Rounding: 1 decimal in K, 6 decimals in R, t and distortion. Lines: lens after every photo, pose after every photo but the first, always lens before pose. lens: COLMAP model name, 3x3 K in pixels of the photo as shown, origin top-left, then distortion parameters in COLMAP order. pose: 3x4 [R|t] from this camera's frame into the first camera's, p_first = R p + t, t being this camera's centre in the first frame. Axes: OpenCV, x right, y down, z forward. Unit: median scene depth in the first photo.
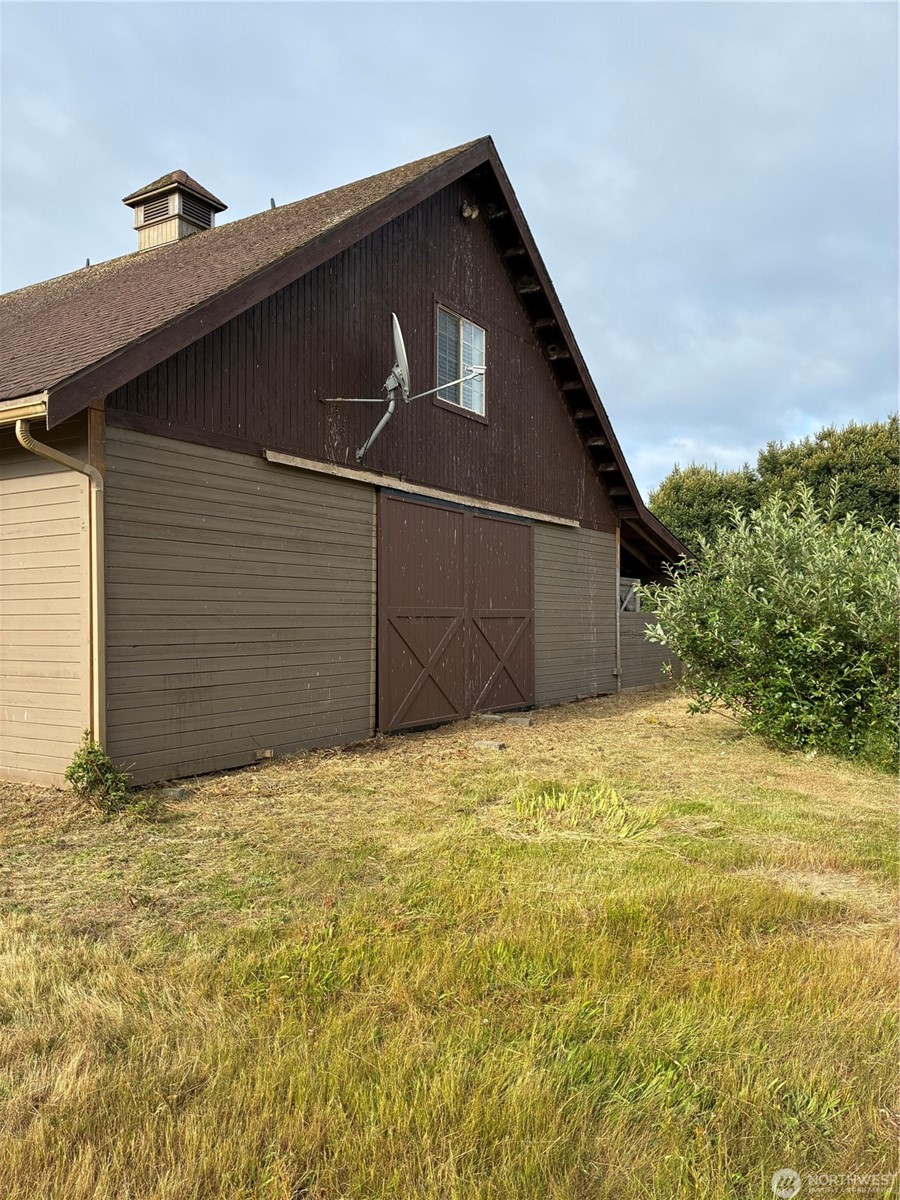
lens RADIAL K [[902.4, 0, 449.8], [0, 902.4, 605.1], [0, 0, 1]] dist [0.004946, 0.000255]
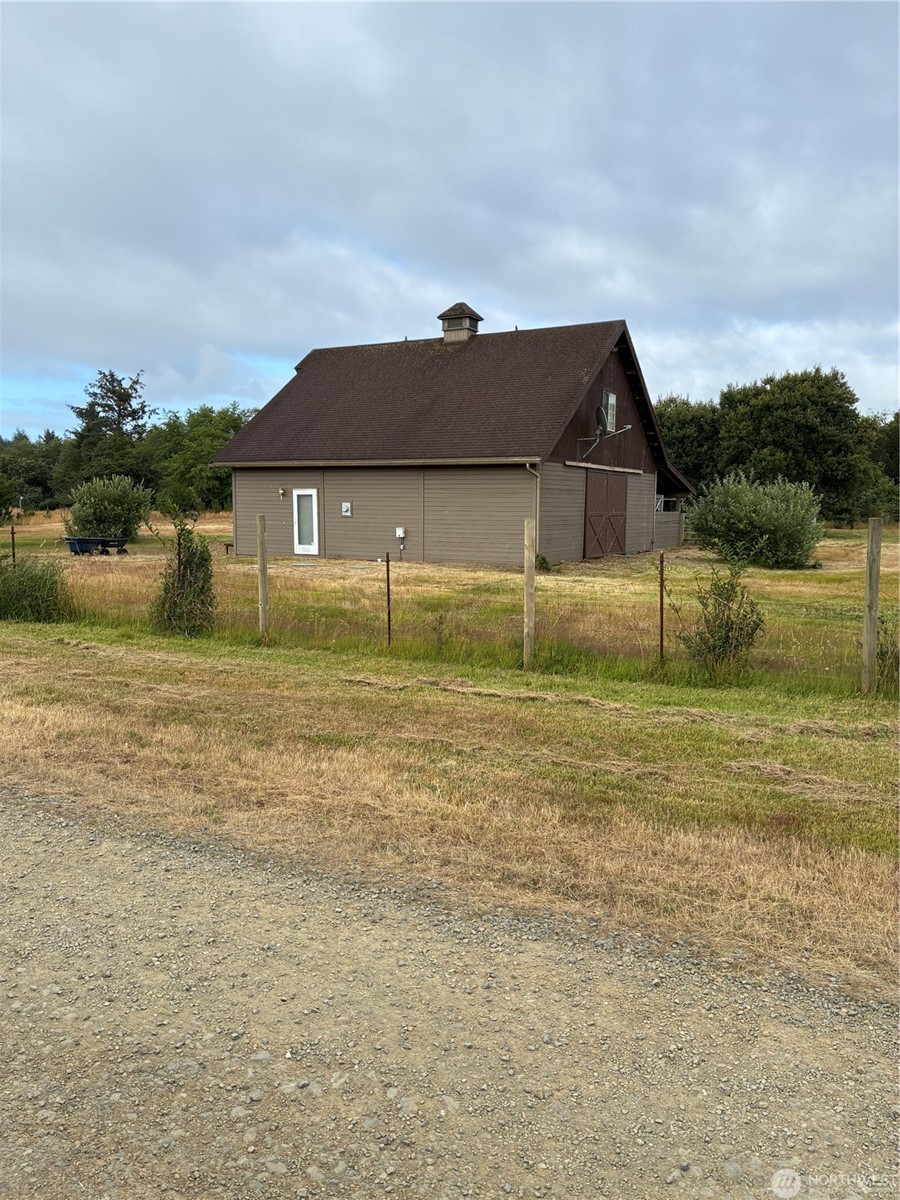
lens RADIAL K [[902.4, 0, 451.5], [0, 902.4, 599.0], [0, 0, 1]] dist [0.004946, 0.000255]
pose [[0.998527, 0.003151, 0.054170, -0.448759], [-0.009521, 0.993000, 0.117733, -0.038655], [-0.053420, -0.118075, 0.991567, -1.210734]]
